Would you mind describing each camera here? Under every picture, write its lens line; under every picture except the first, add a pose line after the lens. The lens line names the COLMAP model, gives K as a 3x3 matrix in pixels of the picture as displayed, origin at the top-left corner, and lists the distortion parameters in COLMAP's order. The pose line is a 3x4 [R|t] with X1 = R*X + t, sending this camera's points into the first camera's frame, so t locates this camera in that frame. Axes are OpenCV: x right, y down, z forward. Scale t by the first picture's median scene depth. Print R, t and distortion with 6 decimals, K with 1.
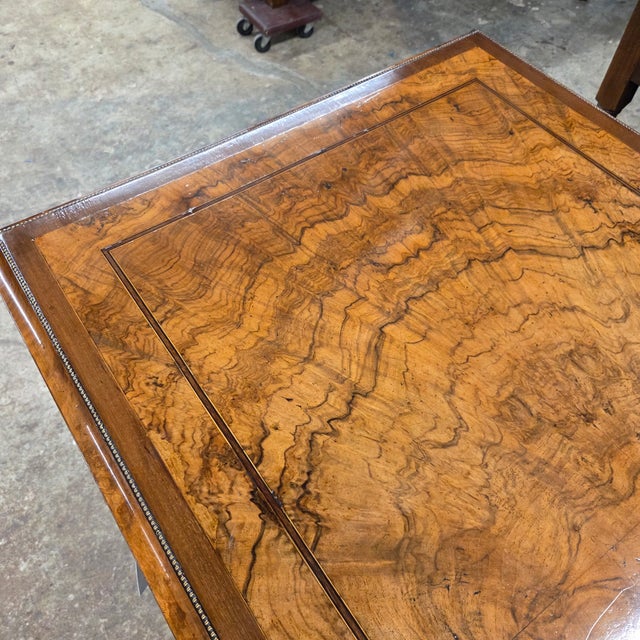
lens RADIAL K [[590.0, 0, 320.9], [0, 590.0, 318.2], [0, 0, 1]] dist [0.053132, -0.055429]
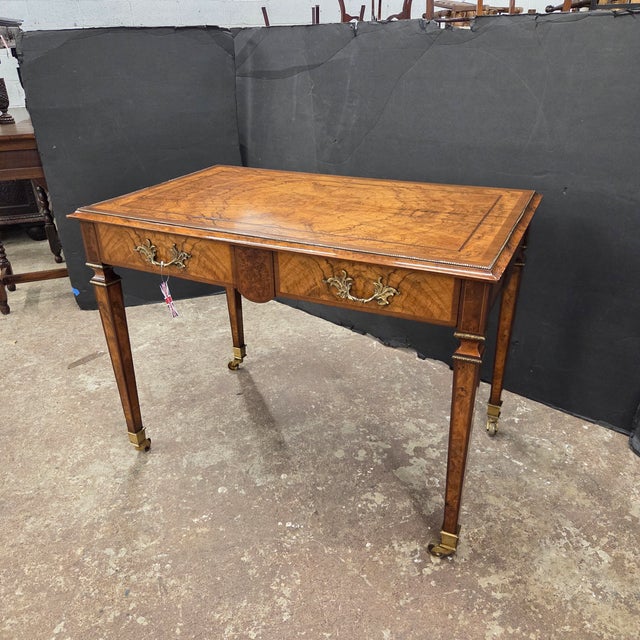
lens RADIAL K [[579.6, 0, 321.9], [0, 579.6, 320.2], [0, 0, 1]] dist [0.066031, -0.048788]
pose [[0.876073, -0.235471, 0.420773, -0.708591], [0.410048, 0.822952, -0.393205, 1.556520], [-0.253688, 0.517014, 0.817520, -1.057319]]
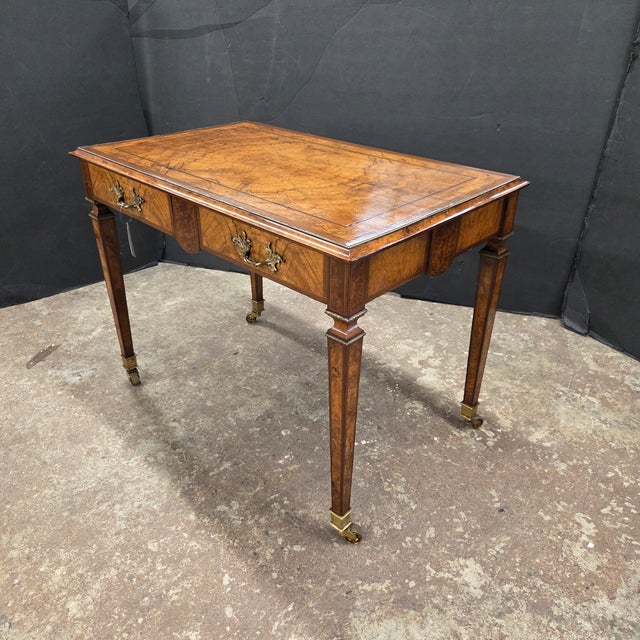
lens RADIAL K [[580.0, 0, 315.5], [0, 580.0, 320.9], [0, 0, 1]] dist [0.075093, -0.069798]
pose [[0.613434, -0.393446, 0.684761, -1.793476], [0.653185, 0.740124, -0.159890, 1.105658], [-0.443900, 0.545358, 0.711011, -0.723691]]
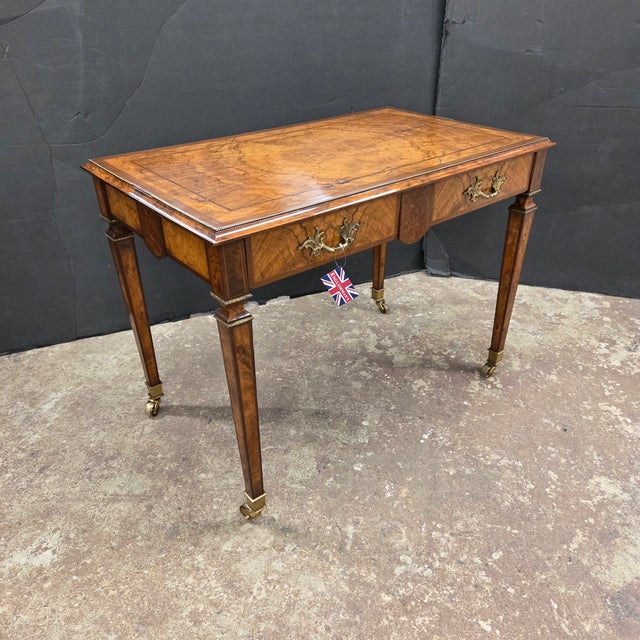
lens RADIAL K [[577.8, 0, 326.6], [0, 577.8, 326.2], [0, 0, 1]] dist [0.075562, -0.071114]
pose [[-0.067132, -0.518991, 0.852139, -2.010465], [0.824876, 0.451613, 0.340037, -0.299187], [-0.561313, 0.725737, 0.397786, 0.249048]]
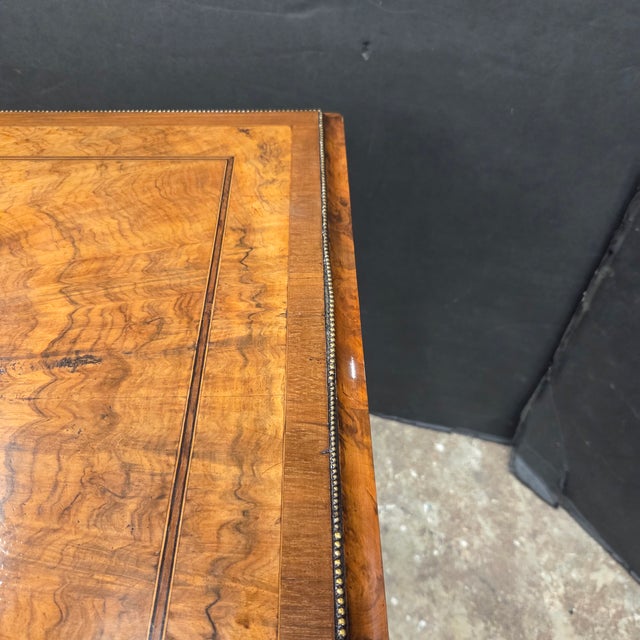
lens RADIAL K [[590.0, 0, 320.9], [0, 590.0, 318.2], [0, 0, 1]] dist [0.053132, -0.055429]
pose [[0.571842, -0.604686, 0.554393, 0.614443], [0.671052, 0.733518, 0.107890, 0.626070], [-0.471897, 0.310331, 0.825232, -0.140511]]
